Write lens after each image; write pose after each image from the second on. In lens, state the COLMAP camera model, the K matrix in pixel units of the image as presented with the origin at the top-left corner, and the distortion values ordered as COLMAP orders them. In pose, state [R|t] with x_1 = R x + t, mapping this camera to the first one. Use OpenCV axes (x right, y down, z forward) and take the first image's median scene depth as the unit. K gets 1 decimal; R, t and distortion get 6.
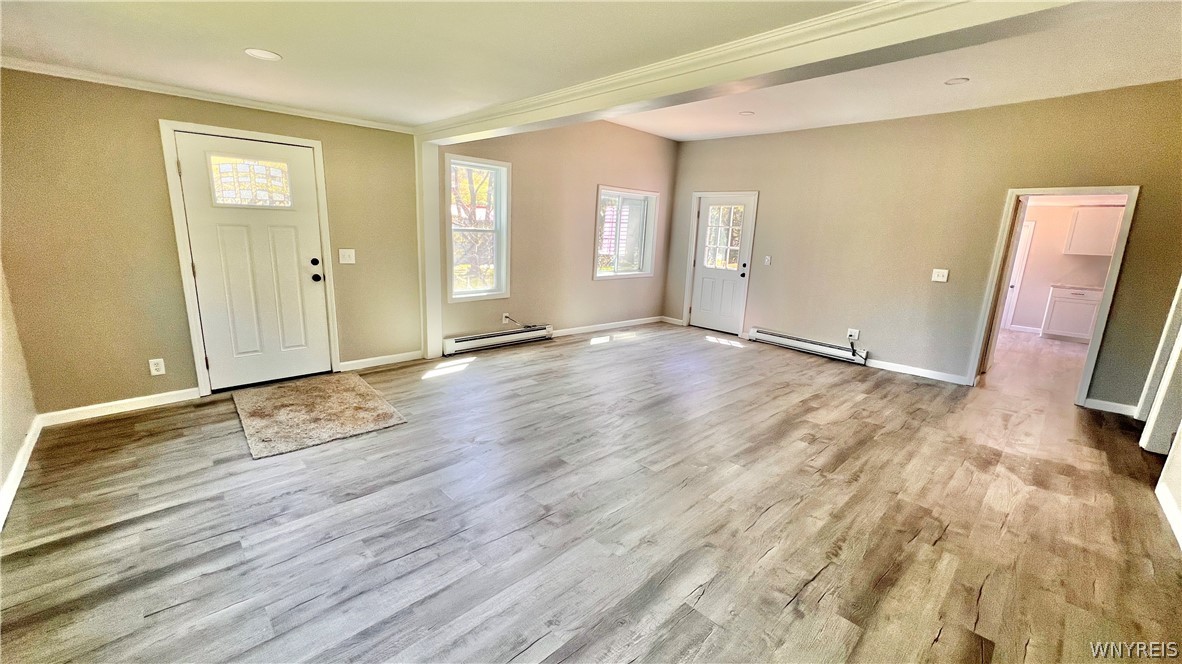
lens RADIAL K [[471.5, 0, 588.1], [0, 471.5, 330.6], [0, 0, 1]] dist [0.001157, 0.000089]
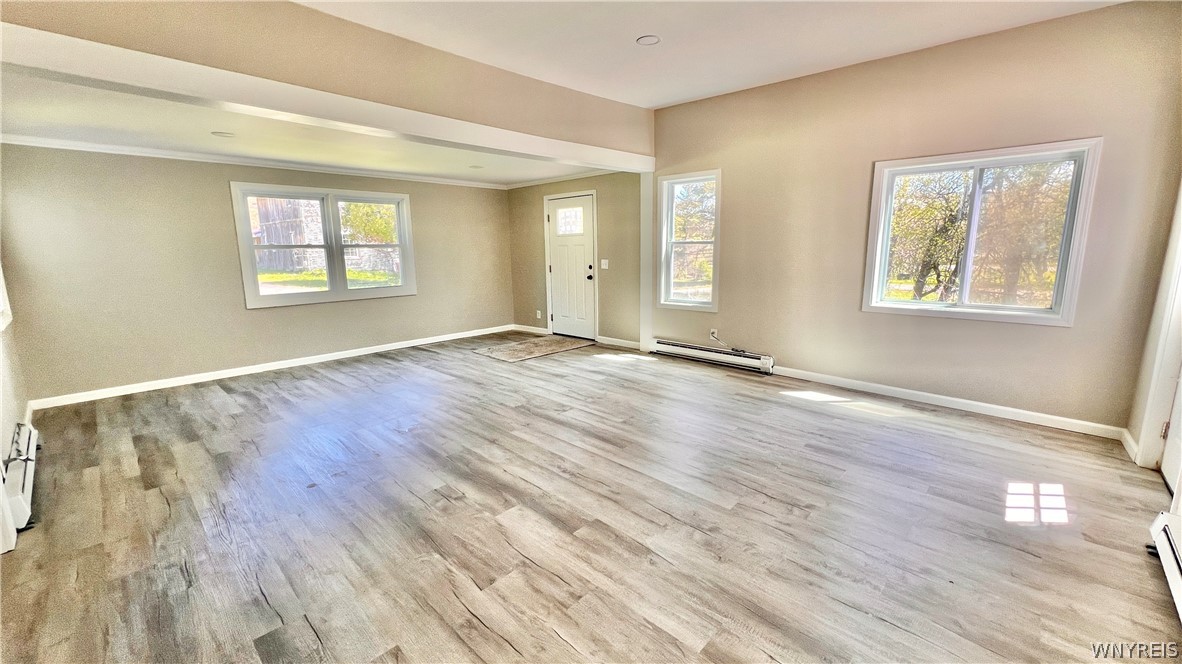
lens RADIAL K [[471.5, 0, 588.1], [0, 471.5, 330.6], [0, 0, 1]] dist [0.001157, 0.000089]
pose [[0.040142, 0.139986, -0.989339, 0.999242], [-0.194348, 0.972321, 0.129693, -0.143226], [0.980111, 0.187070, 0.066237, 0.933283]]
